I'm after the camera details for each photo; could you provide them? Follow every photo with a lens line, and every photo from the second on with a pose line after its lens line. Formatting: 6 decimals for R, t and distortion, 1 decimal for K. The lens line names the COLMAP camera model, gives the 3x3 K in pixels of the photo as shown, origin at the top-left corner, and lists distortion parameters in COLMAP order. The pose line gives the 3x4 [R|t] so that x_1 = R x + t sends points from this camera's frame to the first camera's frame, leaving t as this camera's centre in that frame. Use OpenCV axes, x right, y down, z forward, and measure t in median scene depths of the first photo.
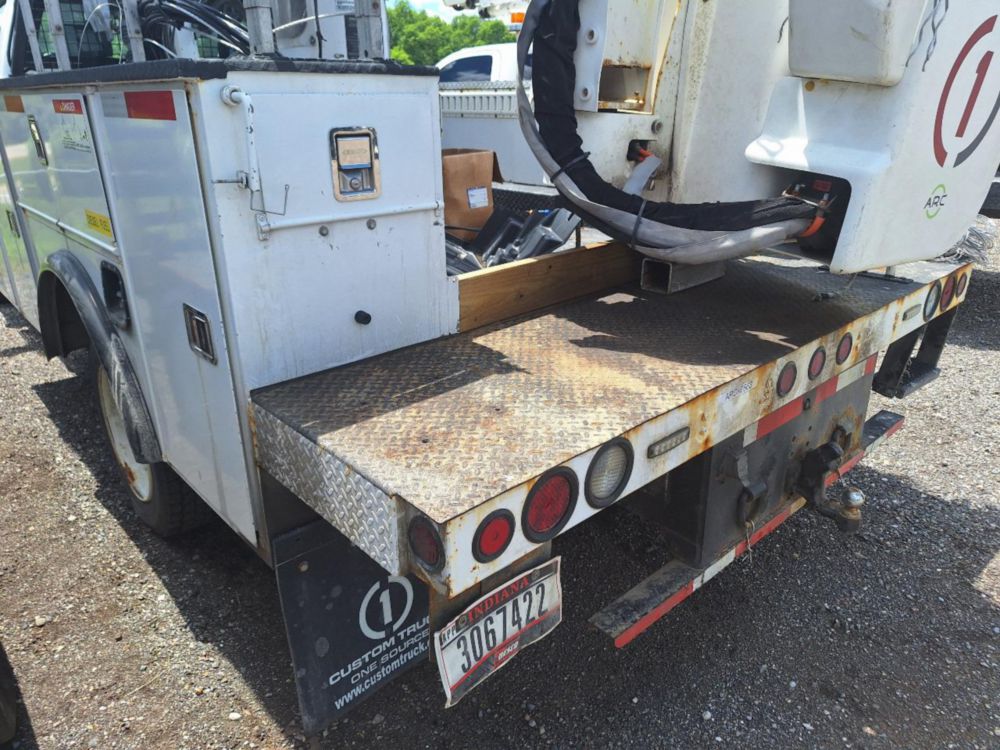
lens RADIAL K [[700.0, 0, 503.6], [0, 700.0, 366.8], [0, 0, 1]] dist [0.058835, -0.057237]
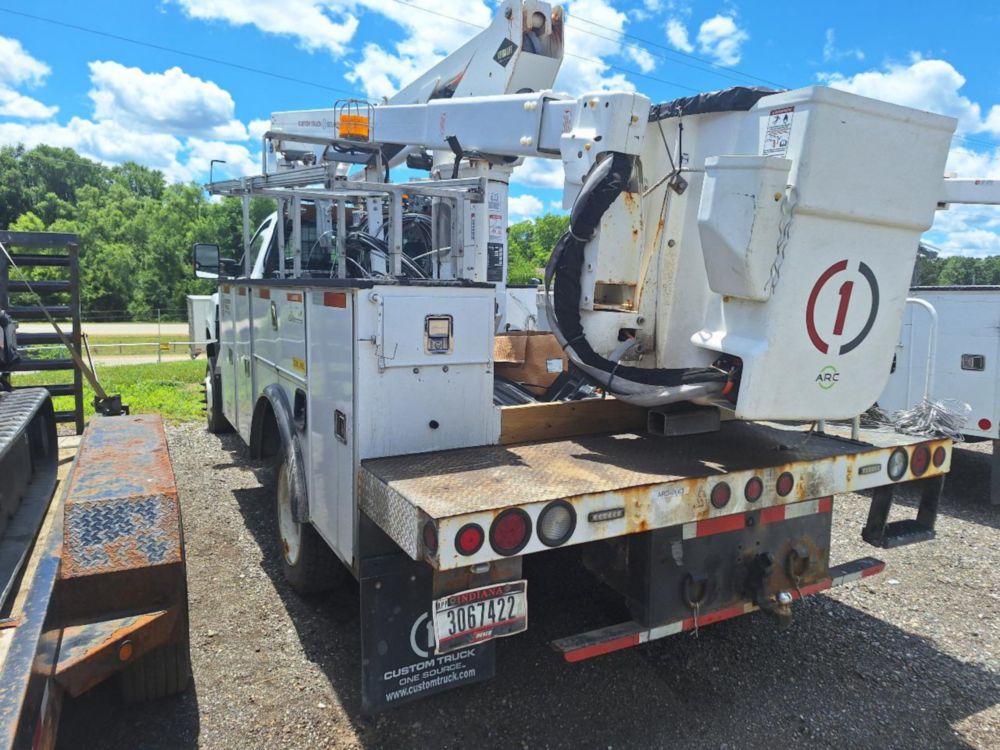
lens RADIAL K [[693.4, 0, 496.4], [0, 693.4, 363.9], [0, 0, 1]] dist [0.099786, -0.126792]
pose [[0.970073, 0.051685, -0.237248, 0.288255], [-0.110419, 0.964109, -0.241457, 0.152953], [0.216253, 0.260427, 0.940963, -0.476286]]
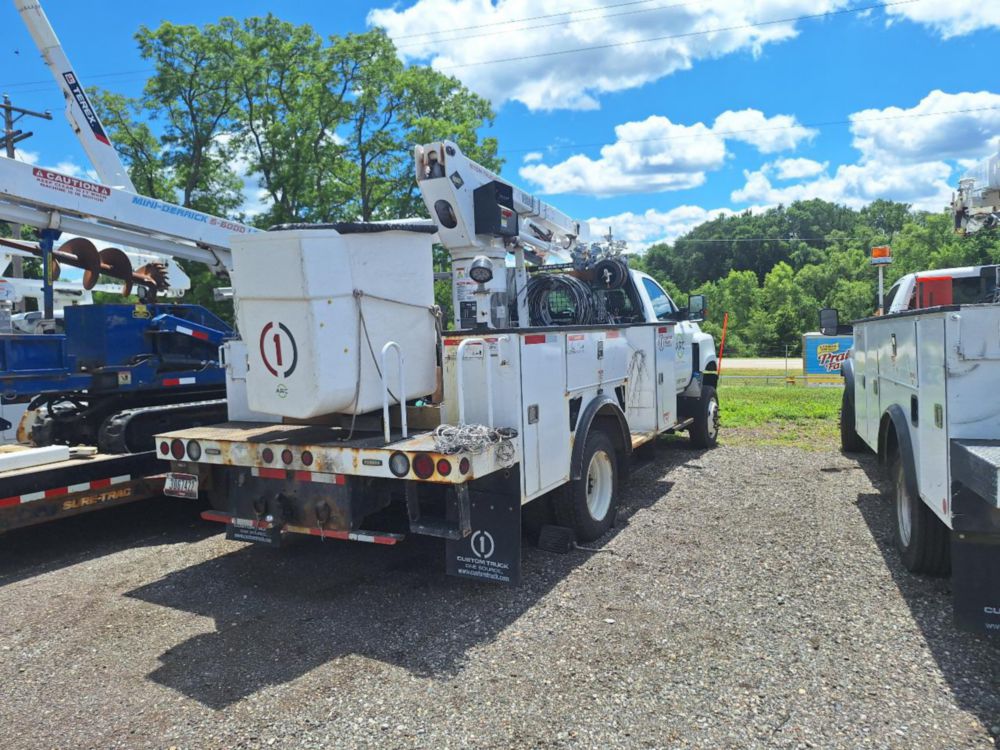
lens RADIAL K [[686.3, 0, 503.5], [0, 686.3, 367.6], [0, 0, 1]] dist [0.091409, -0.117714]
pose [[0.325070, 0.052048, -0.944257, 2.976420], [-0.310377, 0.949048, -0.054538, -0.402225], [0.893306, 0.310804, 0.324661, 0.860870]]
